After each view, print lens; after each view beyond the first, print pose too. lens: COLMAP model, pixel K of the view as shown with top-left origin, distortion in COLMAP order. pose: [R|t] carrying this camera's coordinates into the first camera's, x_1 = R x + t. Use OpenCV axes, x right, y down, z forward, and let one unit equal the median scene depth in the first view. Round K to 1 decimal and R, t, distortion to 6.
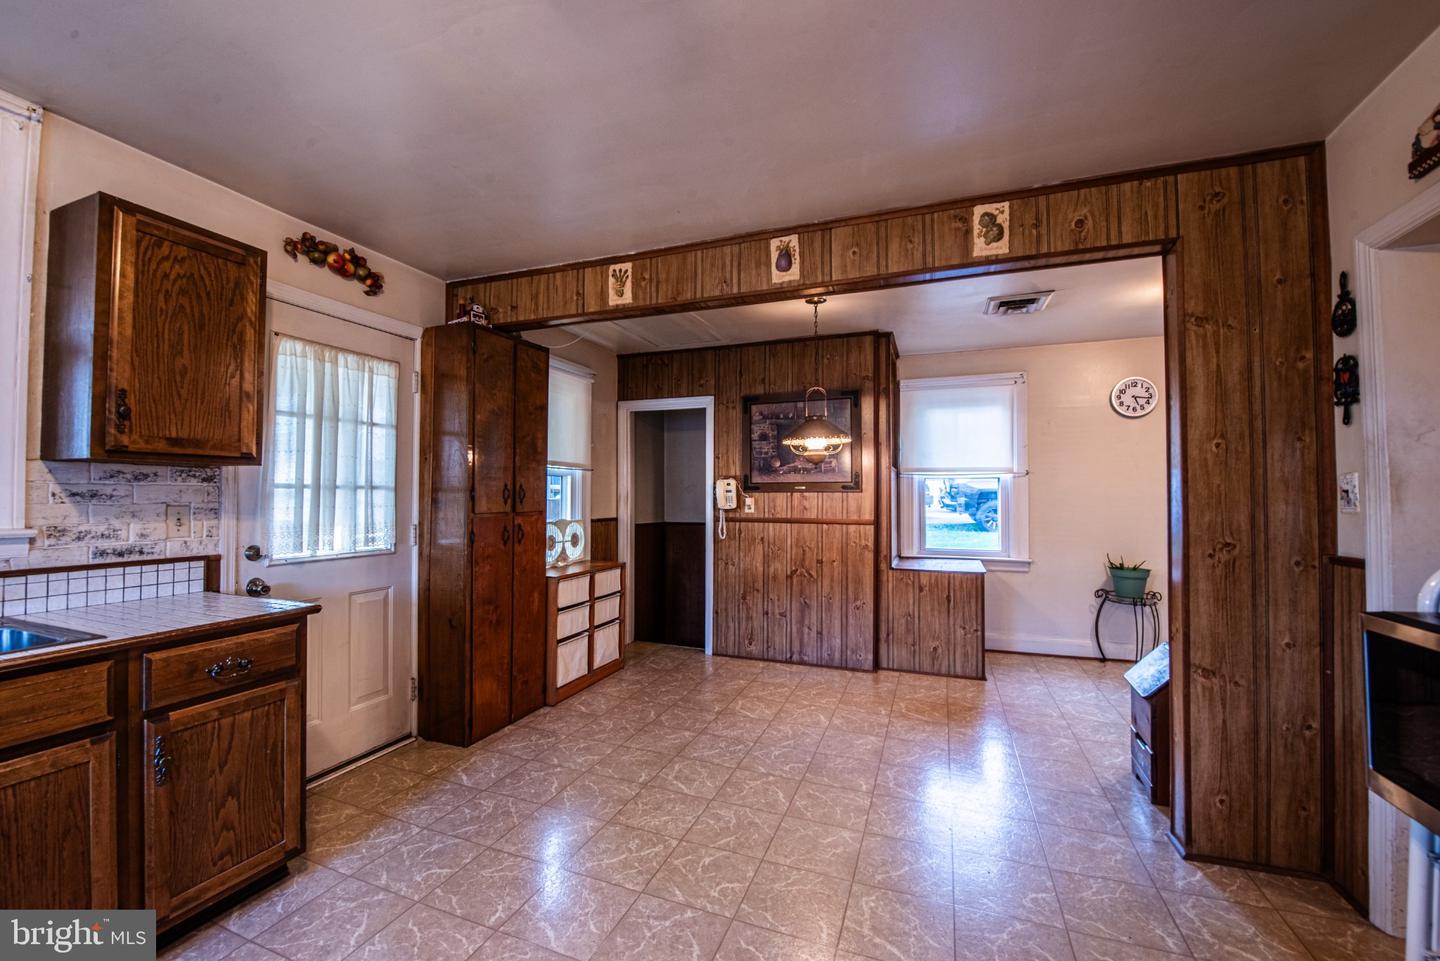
lens RADIAL K [[579.7, 0, 709.0], [0, 579.7, 487.2], [0, 0, 1]] dist [-0.014576, -0.004377]
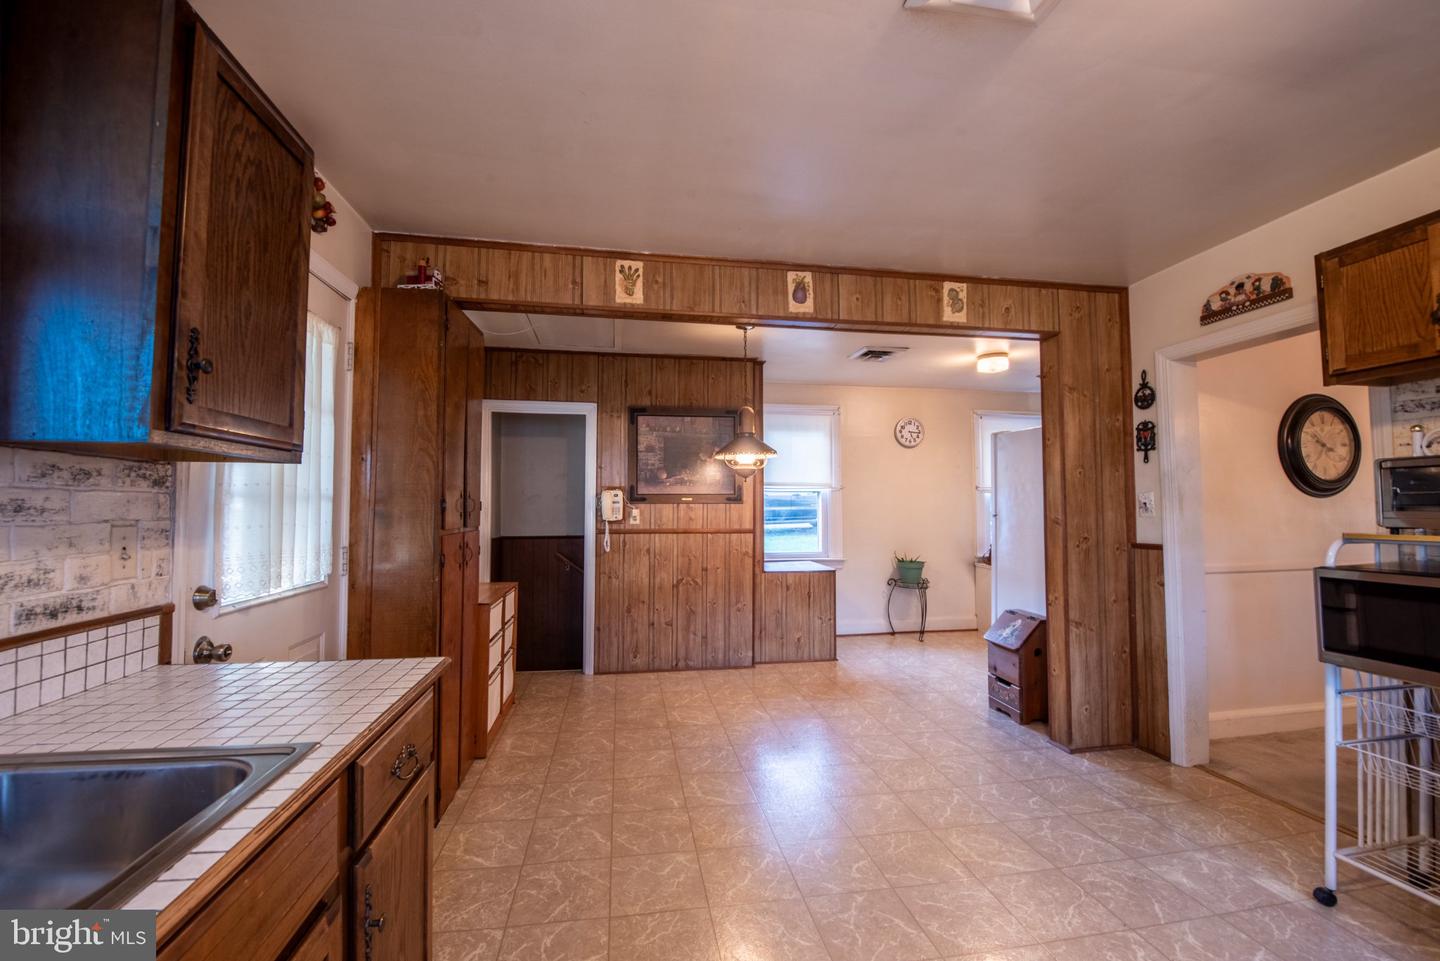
lens RADIAL K [[579.7, 0, 709.0], [0, 579.7, 487.2], [0, 0, 1]] dist [-0.014576, -0.004377]
pose [[0.861749, 0.014995, 0.507113, -0.510272], [-0.005385, 0.999777, -0.020411, 0.000721], [-0.507306, 0.014859, 0.861638, 0.128287]]
